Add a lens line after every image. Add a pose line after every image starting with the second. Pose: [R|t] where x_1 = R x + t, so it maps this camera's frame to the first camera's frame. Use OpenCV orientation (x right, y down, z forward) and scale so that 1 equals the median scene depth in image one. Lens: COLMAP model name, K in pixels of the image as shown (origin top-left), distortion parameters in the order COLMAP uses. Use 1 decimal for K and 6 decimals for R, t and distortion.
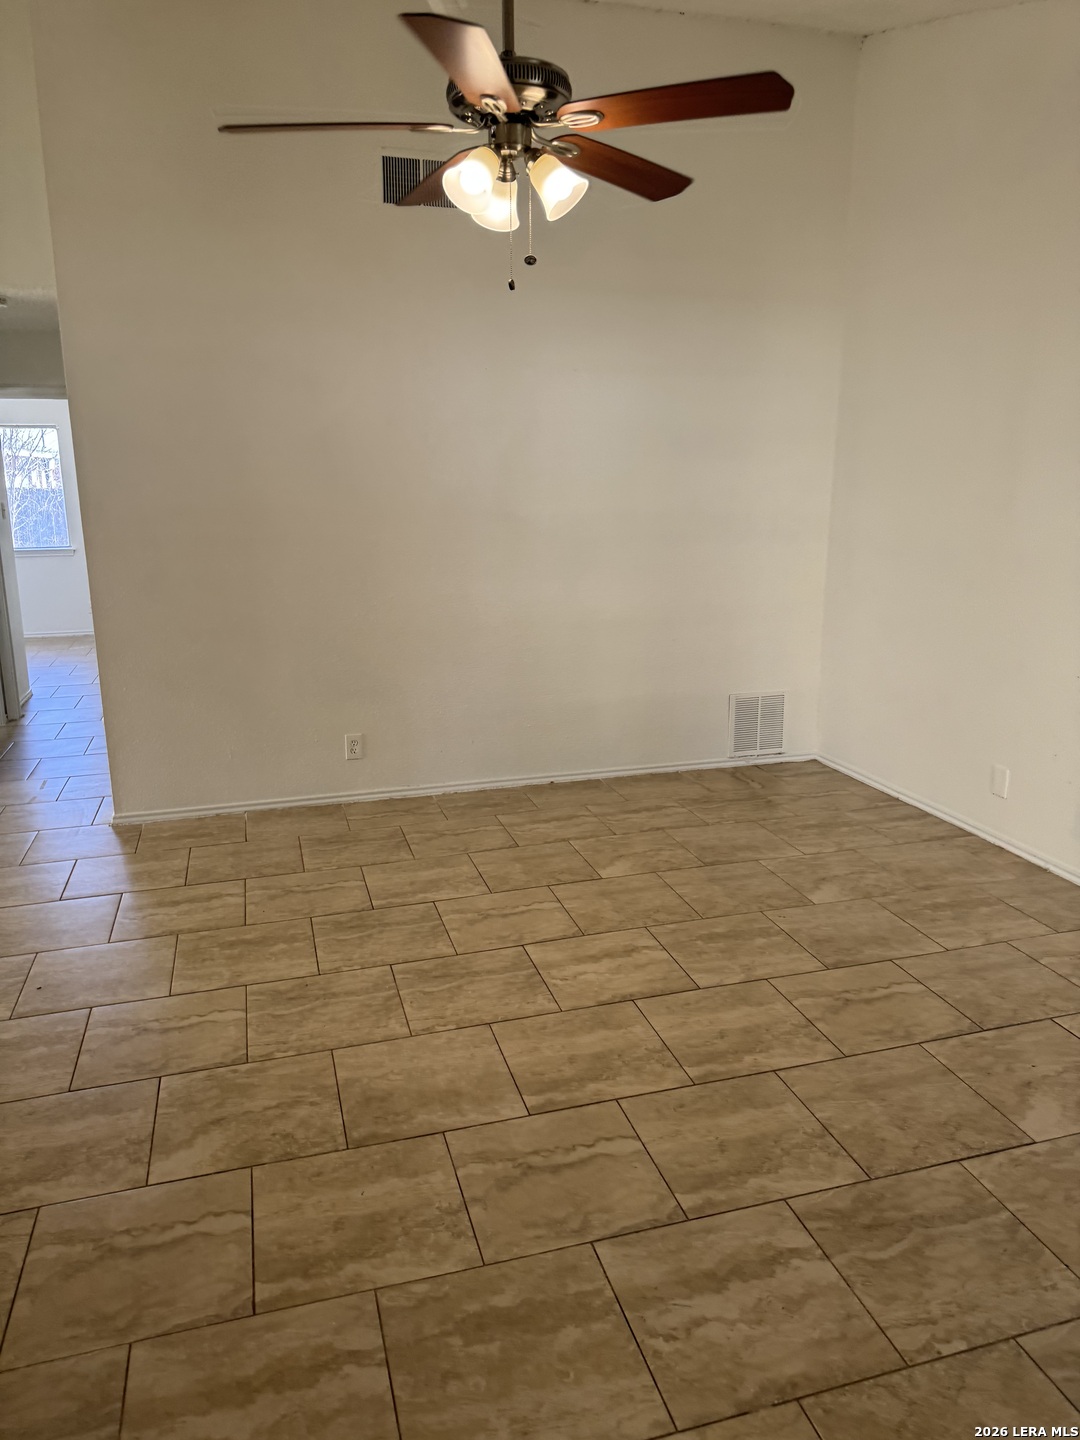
lens RADIAL K [[1018.5, 0, 552.3], [0, 1018.5, 699.6], [0, 0, 1]] dist [0.045718, -0.039855]
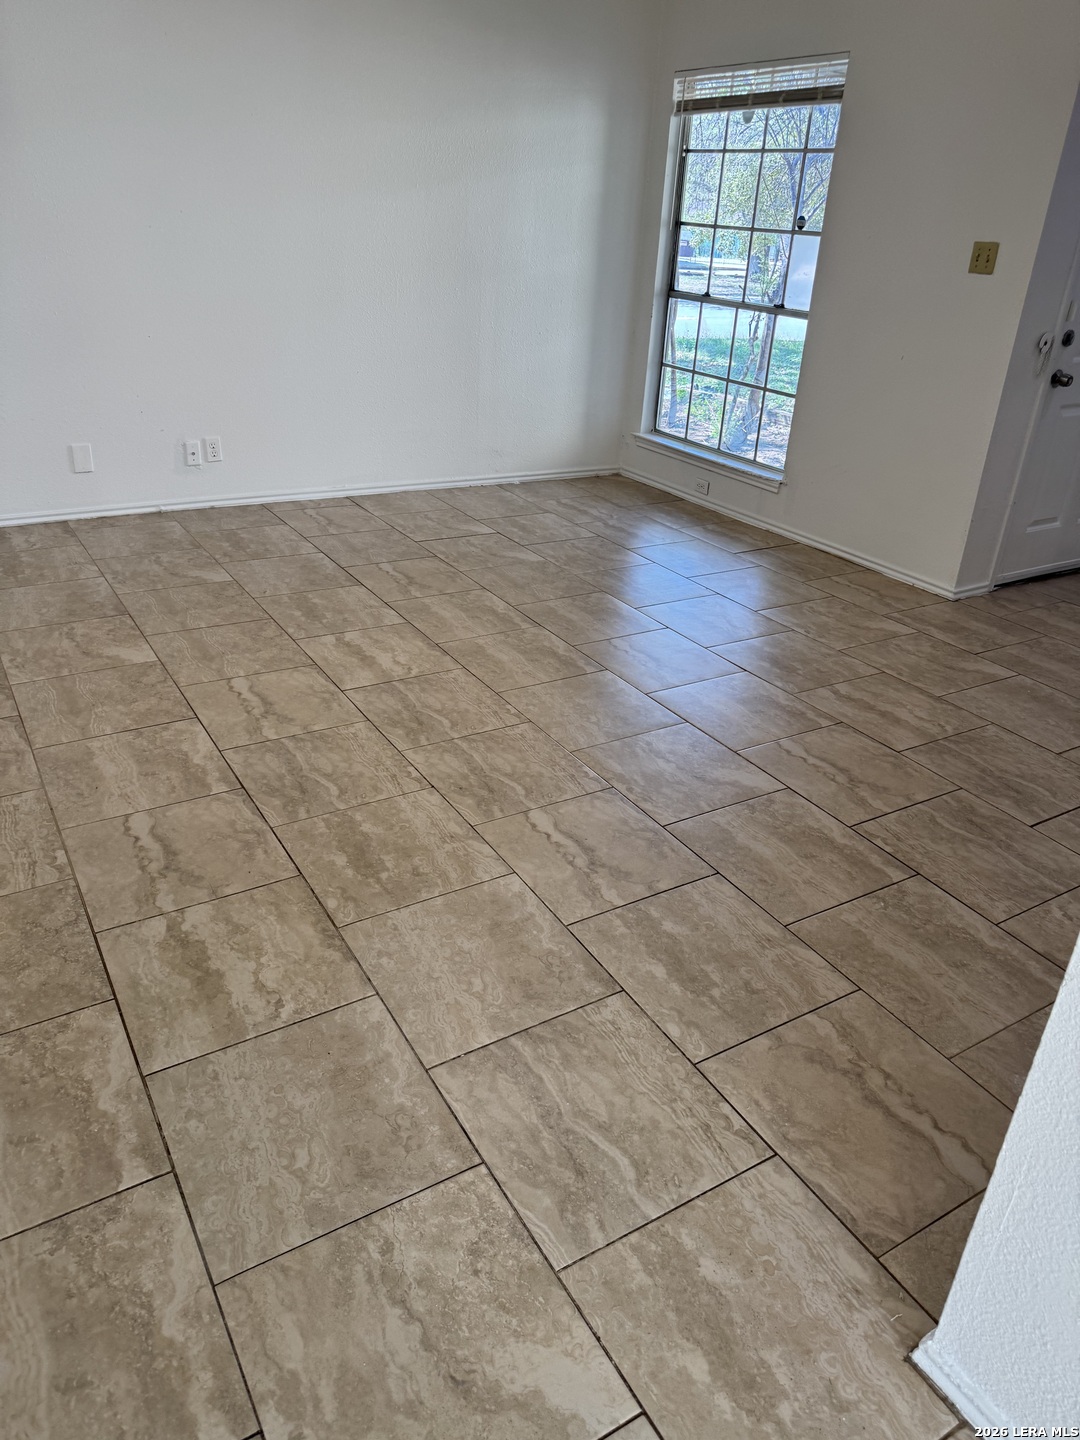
lens RADIAL K [[1029.7, 0, 487.2], [0, 1029.7, 749.4], [0, 0, 1]] dist [0.091999, -0.103290]
pose [[-0.228565, -0.468889, 0.853171, -0.958433], [0.159449, 0.846505, 0.507942, -0.194112], [-0.960382, 0.252135, -0.118717, 1.037132]]
